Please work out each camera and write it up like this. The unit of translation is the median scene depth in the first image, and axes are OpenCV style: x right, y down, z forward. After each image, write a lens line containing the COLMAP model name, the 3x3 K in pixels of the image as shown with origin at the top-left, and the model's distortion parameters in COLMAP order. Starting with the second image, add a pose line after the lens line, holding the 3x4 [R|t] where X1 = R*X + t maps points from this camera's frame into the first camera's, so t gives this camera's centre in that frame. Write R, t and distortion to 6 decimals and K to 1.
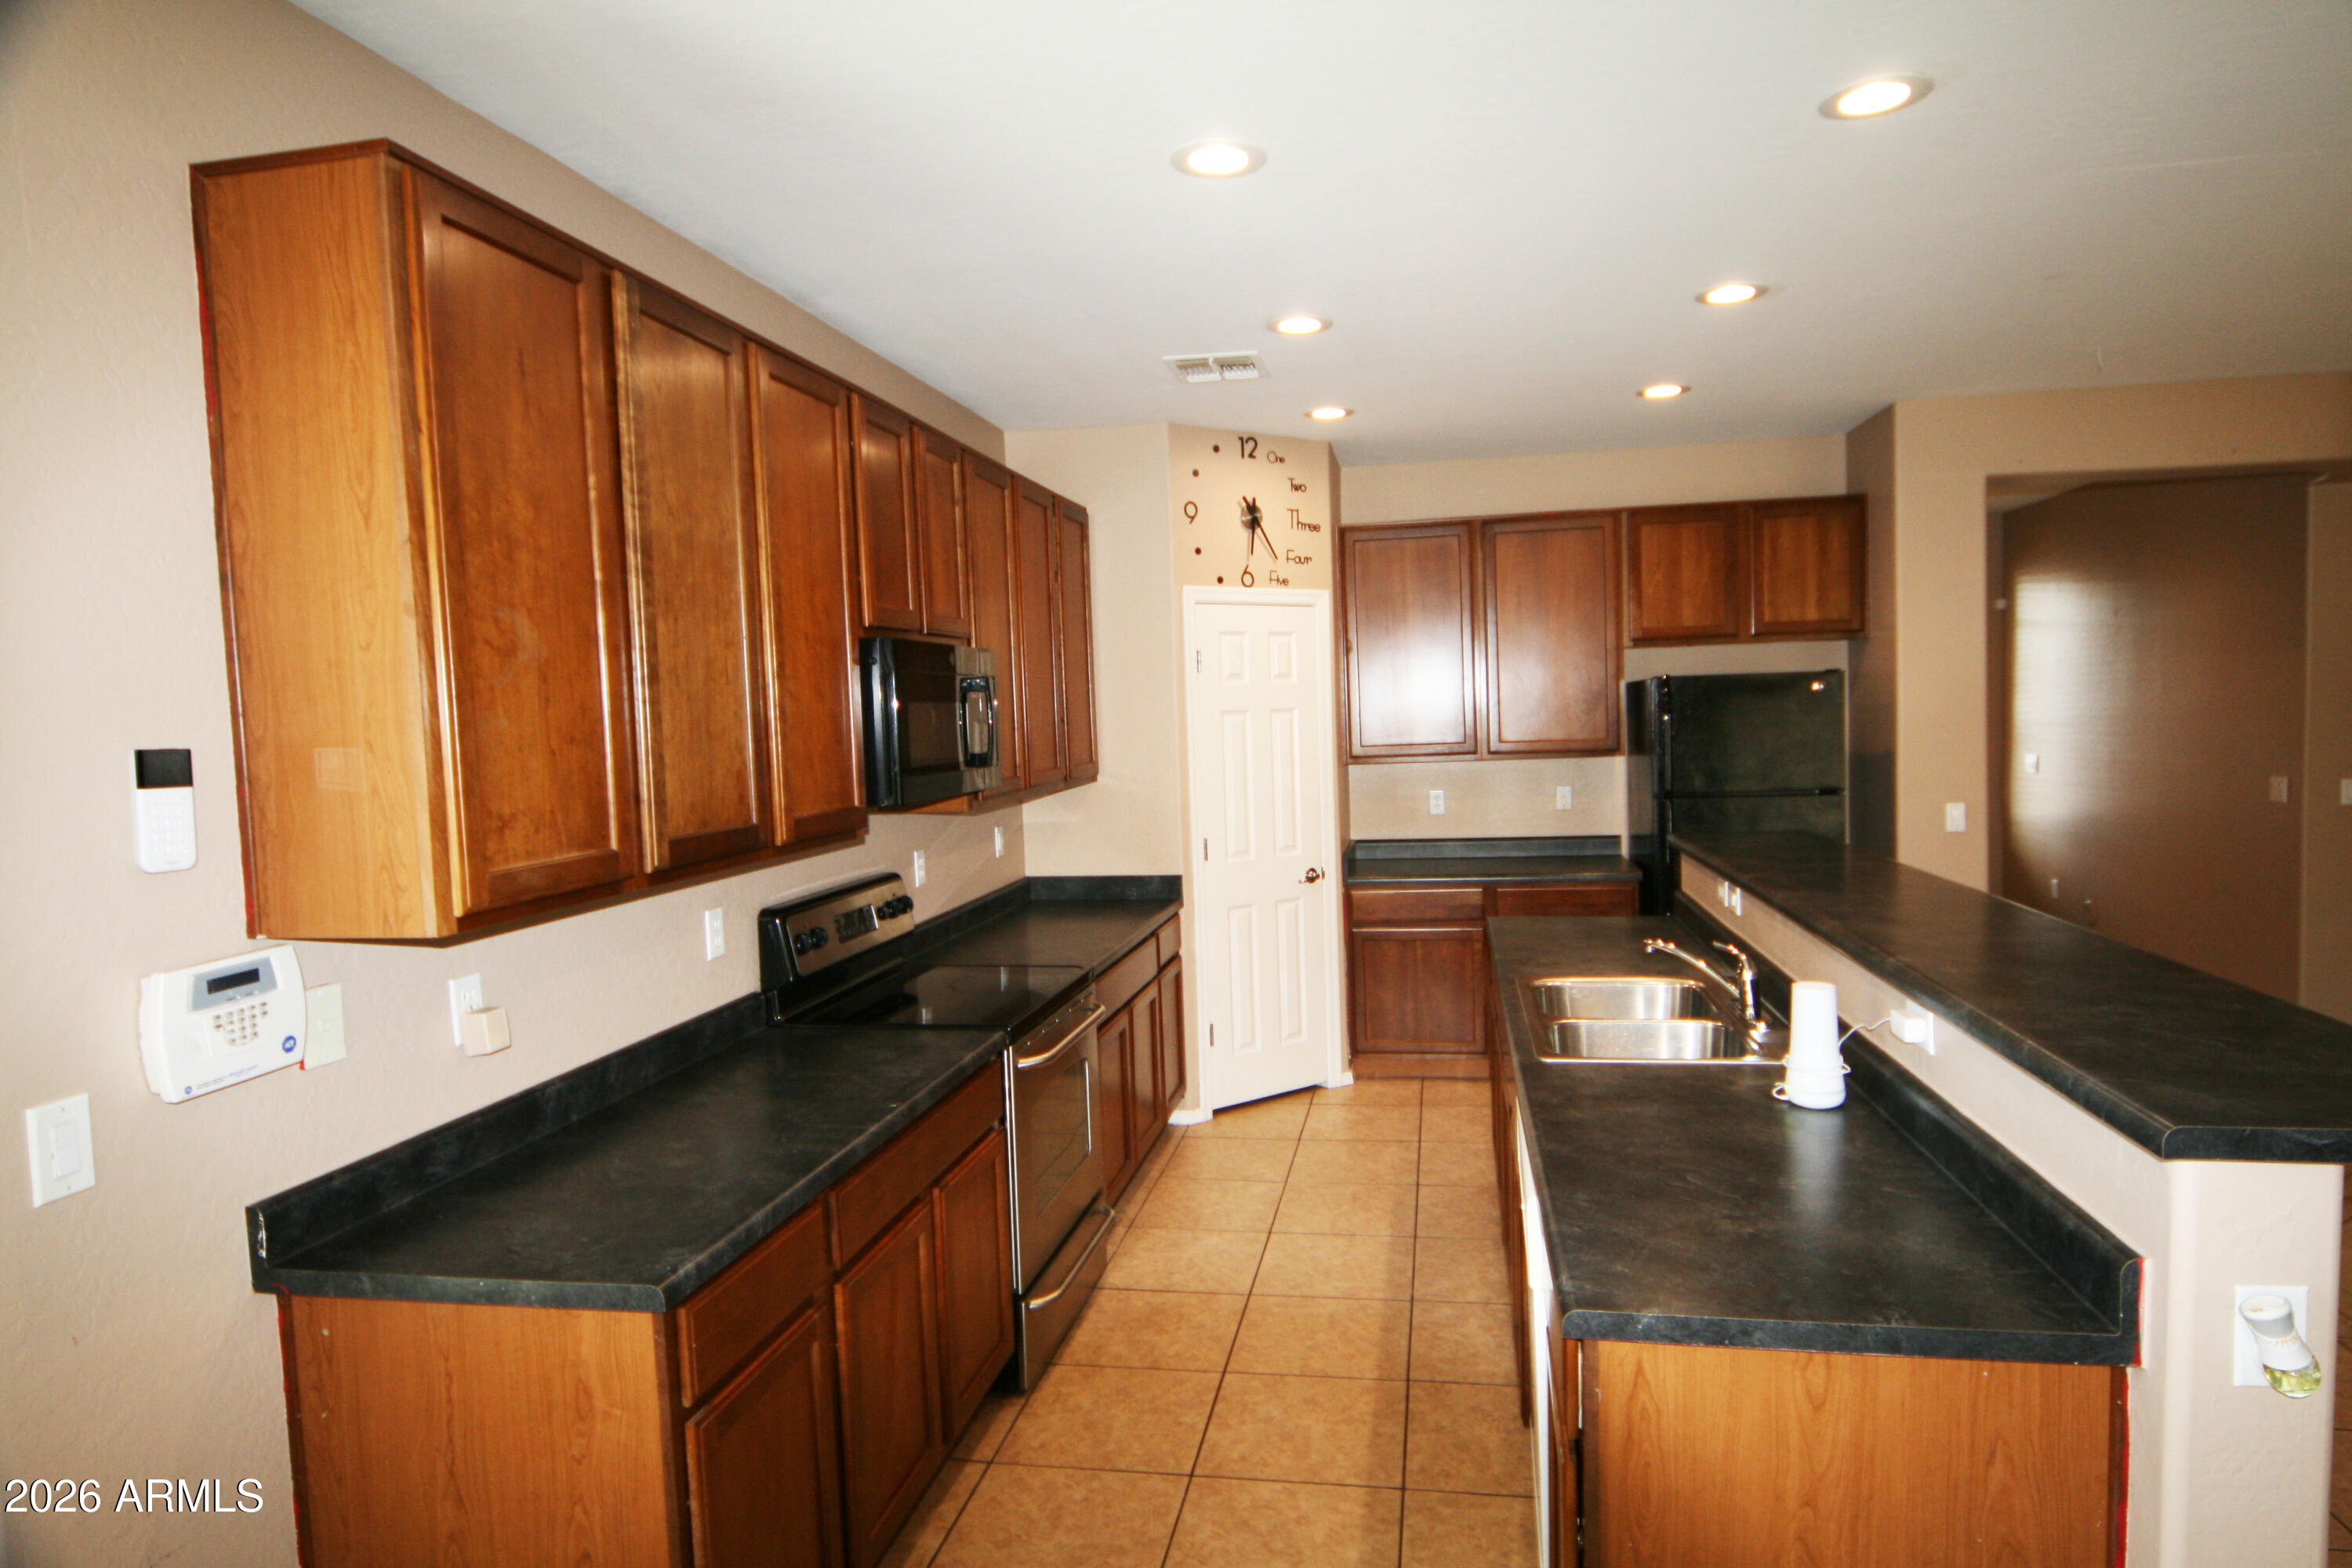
lens RADIAL K [[1360.1, 0, 1176.0], [0, 1360.1, 784.0], [0, 0, 1]] dist [-0.002310, -0.000135]
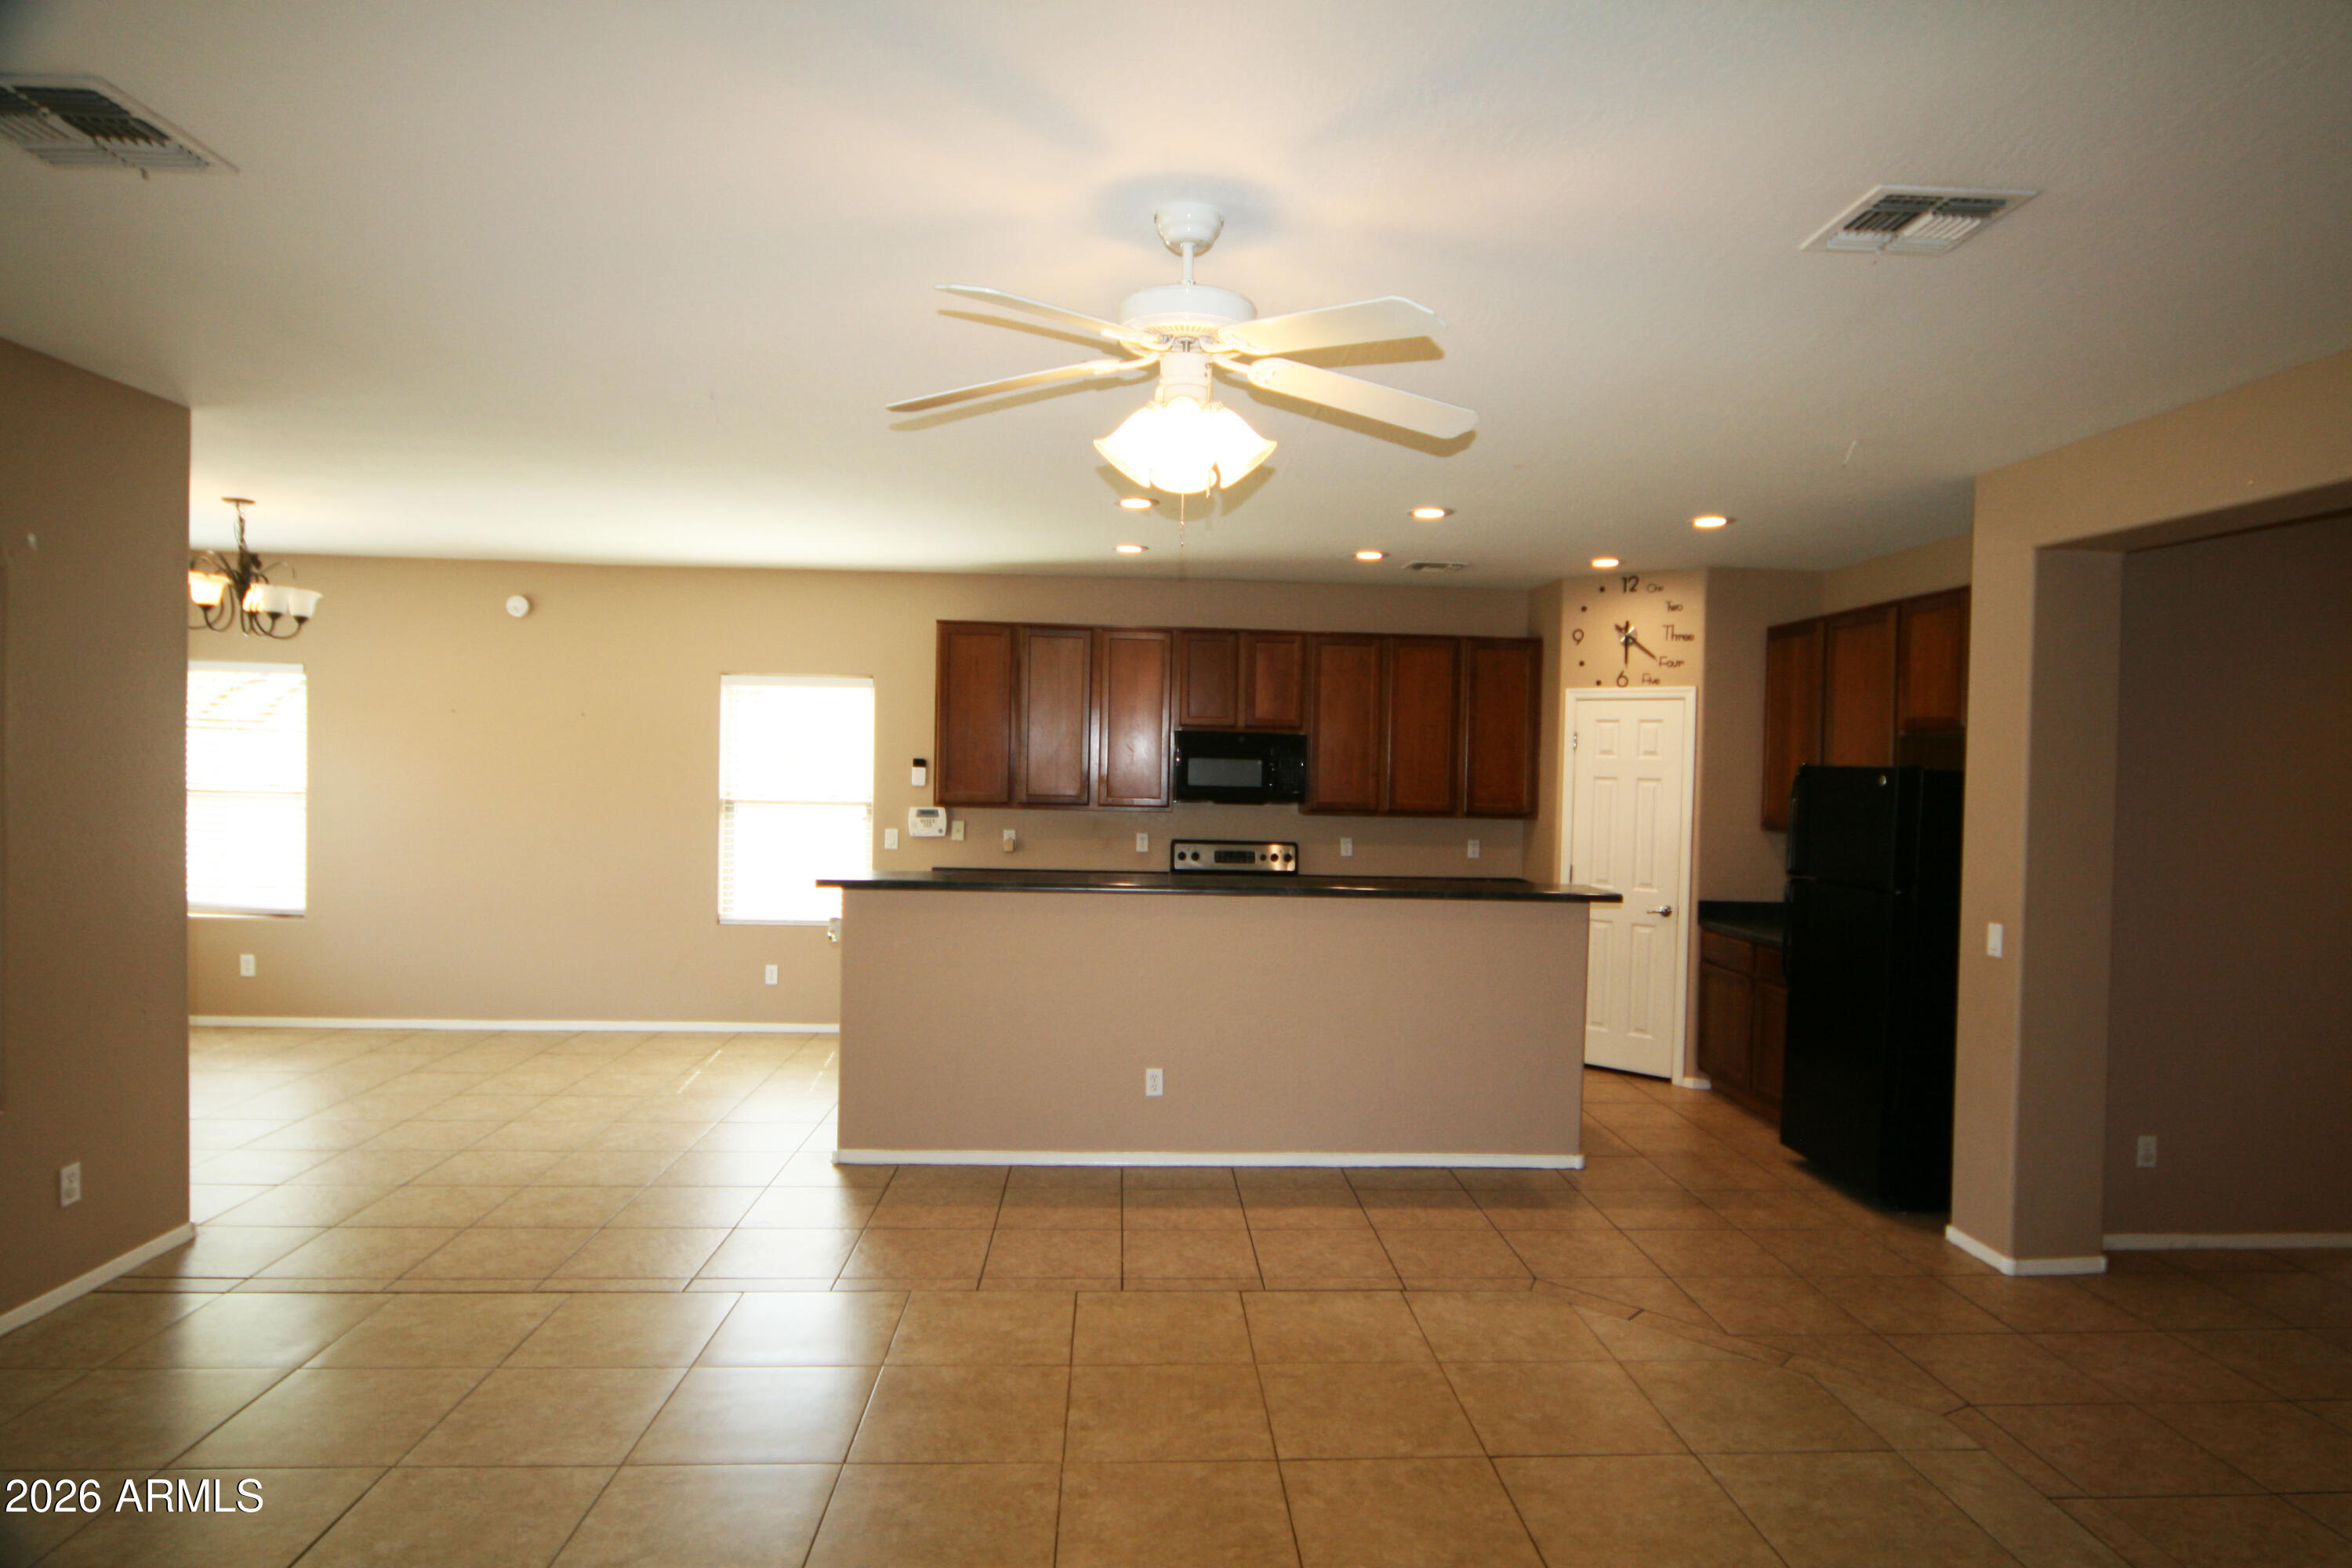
lens RADIAL K [[1338.8, 0, 1196.2], [0, 1338.8, 793.5], [0, 0, 1]] dist [-0.005792, -0.000897]
pose [[0.231383, 0.061449, -0.970920, 1.255750], [-0.086633, 0.995340, 0.042348, -0.058774], [0.968998, 0.074315, 0.235628, 0.283356]]
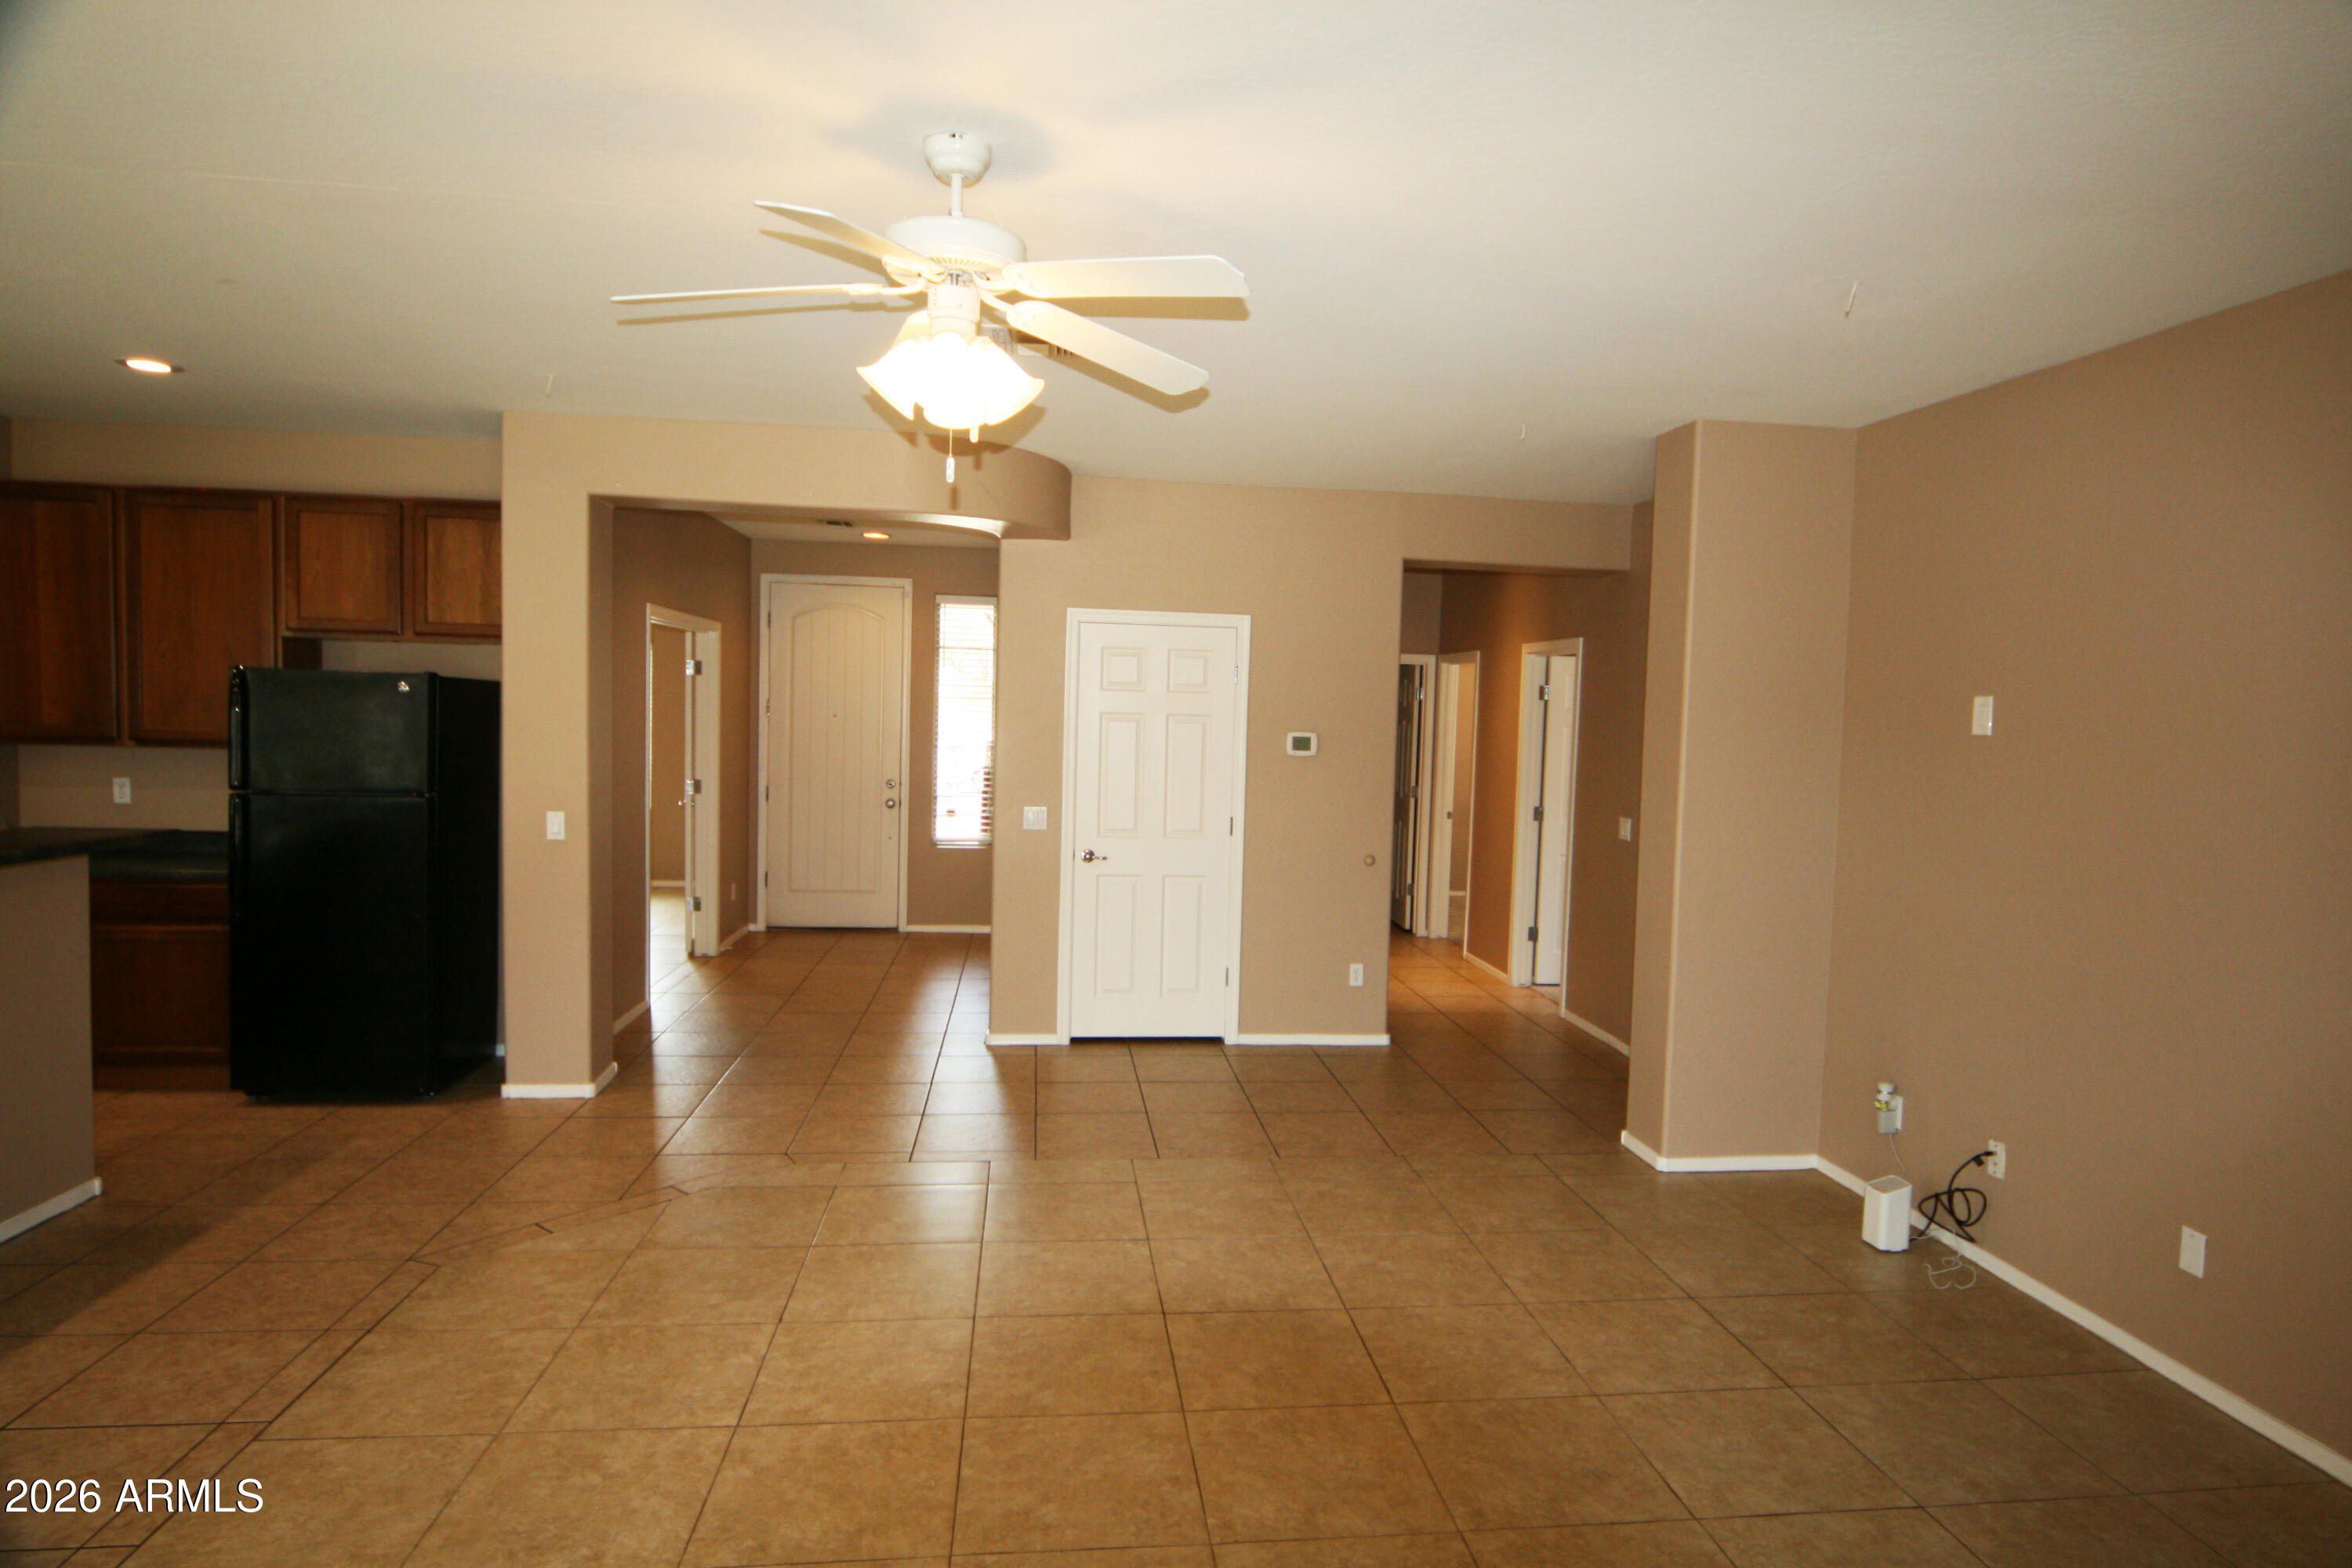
lens RADIAL K [[1339.3, 0, 1205.0], [0, 1339.3, 795.6], [0, 0, 1]] dist [-0.001715, 0.000324]
pose [[0.950709, 0.044237, 0.306912, 0.710268], [-0.044117, 0.998999, -0.007334, -0.010514], [-0.306930, -0.006568, 0.951710, -0.110667]]
